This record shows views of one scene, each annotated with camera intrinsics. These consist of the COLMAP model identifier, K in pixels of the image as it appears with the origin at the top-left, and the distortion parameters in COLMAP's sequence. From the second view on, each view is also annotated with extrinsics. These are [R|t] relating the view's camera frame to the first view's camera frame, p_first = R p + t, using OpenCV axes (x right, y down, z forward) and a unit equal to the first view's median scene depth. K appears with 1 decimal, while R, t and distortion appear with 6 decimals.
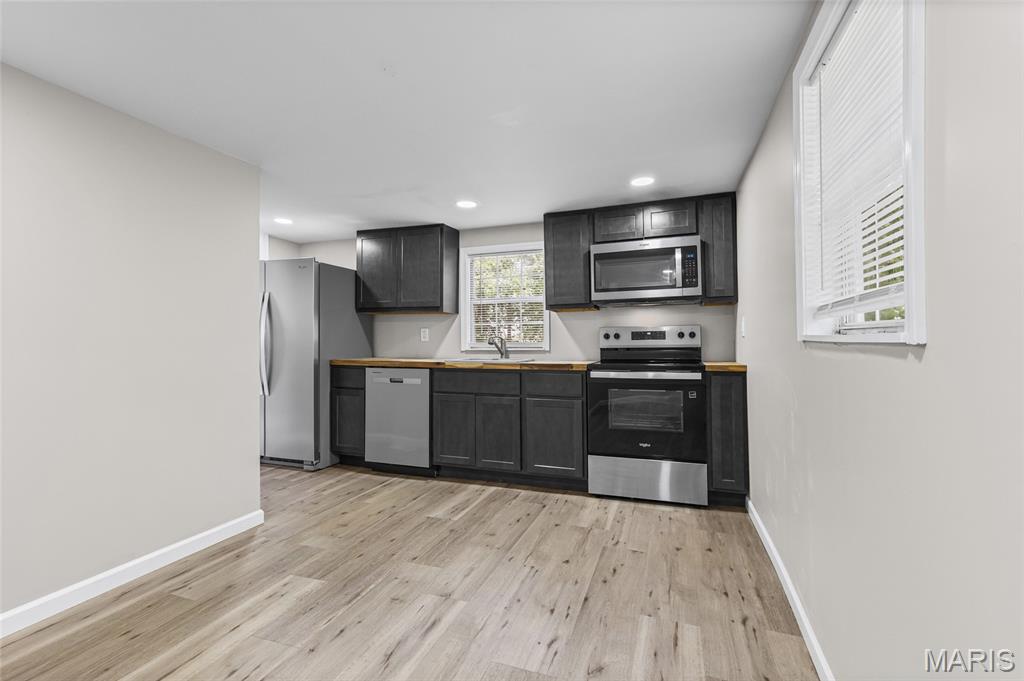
lens RADIAL K [[459.2, 0, 513.1], [0, 459.2, 334.8], [0, 0, 1]] dist [0.004970, -0.000779]
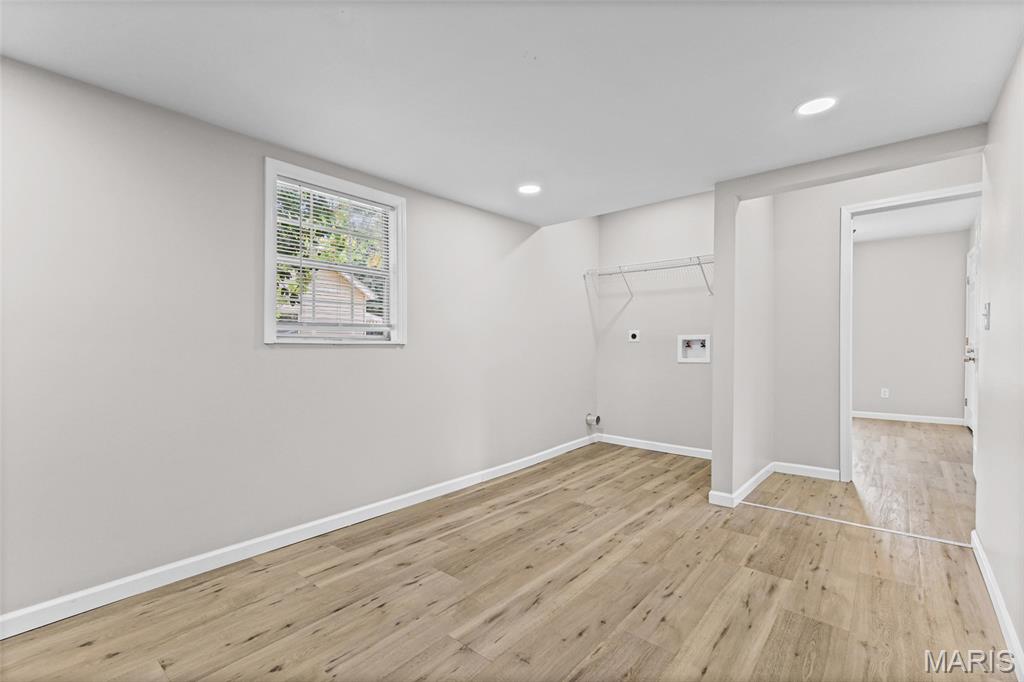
lens RADIAL K [[459.2, 0, 513.7], [0, 459.2, 349.7], [0, 0, 1]] dist [0.004970, -0.000779]
pose [[-0.936605, 0.000320, 0.350387, -0.313660], [0.000827, 0.999999, 0.001298, 0.016131], [-0.350386, 0.001506, -0.936604, 1.057551]]
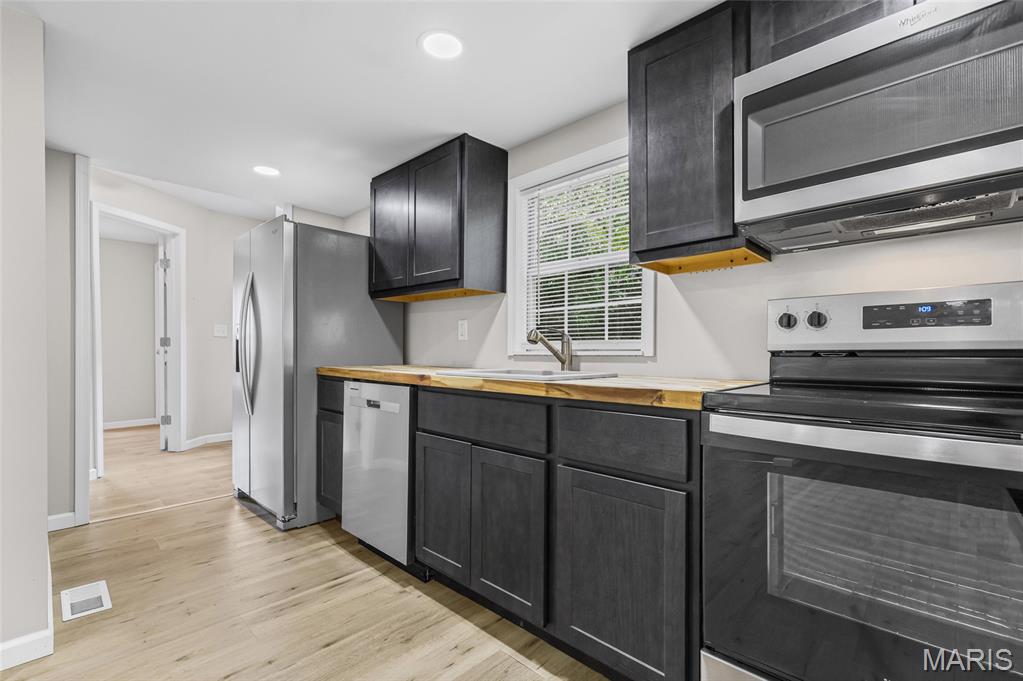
lens RADIAL K [[458.7, 0, 509.1], [0, 458.7, 353.5], [0, 0, 1]] dist [0.004970, -0.000779]
pose [[0.912426, 0.007459, -0.409175, 0.170218], [0.000581, 0.999809, 0.019522, 0.026858], [0.409242, -0.018050, 0.912247, 0.621111]]
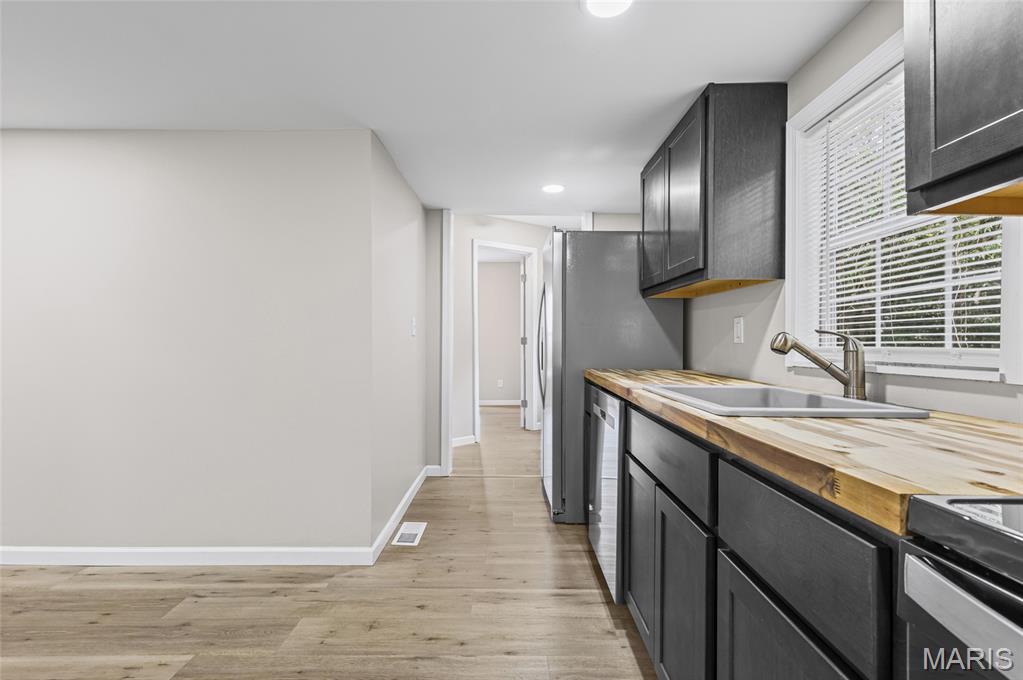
lens RADIAL K [[458.7, 0, 512.8], [0, 458.7, 341.9], [0, 0, 1]] dist [0.004970, -0.000779]
pose [[0.343290, 0.003297, -0.939224, 0.260150], [0.007657, 0.999951, 0.006309, 0.010388], [0.939198, -0.009357, 0.343248, 0.827007]]
